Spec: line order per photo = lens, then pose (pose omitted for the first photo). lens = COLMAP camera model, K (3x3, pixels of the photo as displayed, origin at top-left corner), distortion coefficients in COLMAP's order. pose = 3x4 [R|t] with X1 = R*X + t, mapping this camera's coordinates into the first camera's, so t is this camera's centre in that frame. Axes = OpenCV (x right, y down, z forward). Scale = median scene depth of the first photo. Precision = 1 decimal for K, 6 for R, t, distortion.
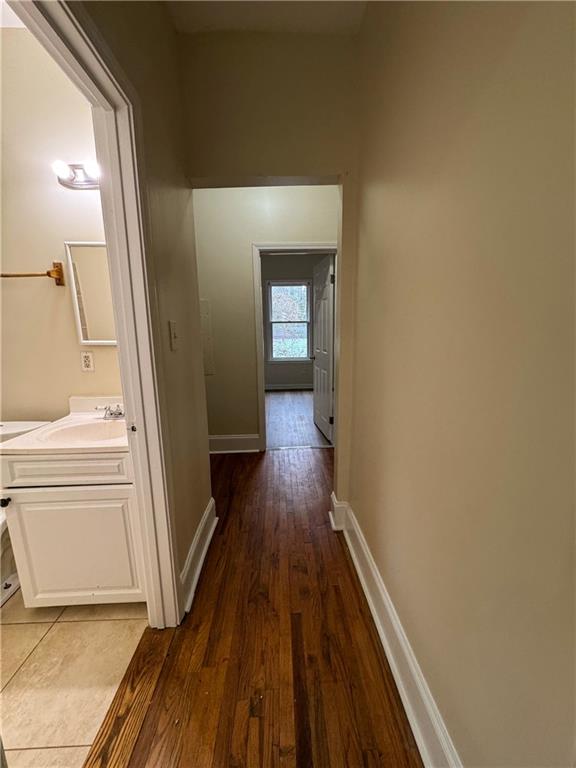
lens RADIAL K [[305.7, 0, 288.4], [0, 305.7, 386.4], [0, 0, 1]] dist [-0.001200, -0.000181]
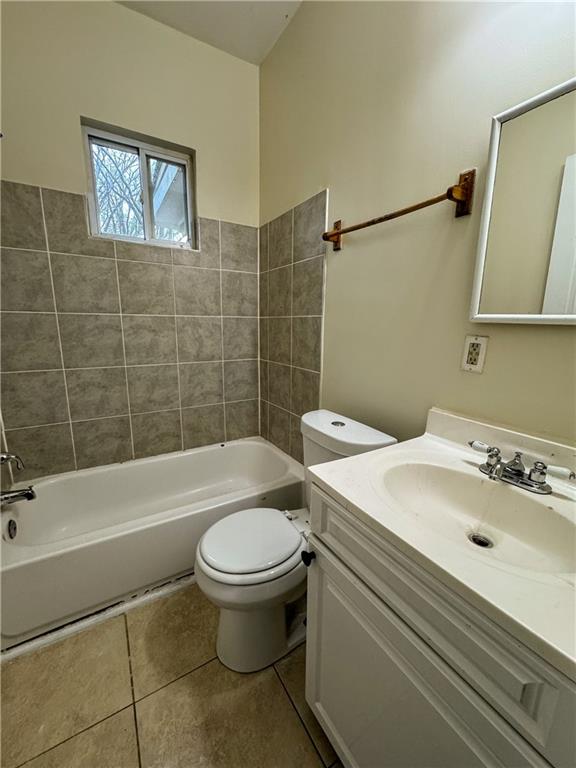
lens RADIAL K [[305.7, 0, 286.6], [0, 305.7, 383.0], [0, 0, 1]] dist [-0.001200, -0.000181]
pose [[0.490148, 0.187422, -0.851251, -0.360681], [-0.176932, 0.977671, 0.113380, -0.033742], [0.853493, 0.095041, 0.512364, 0.454911]]
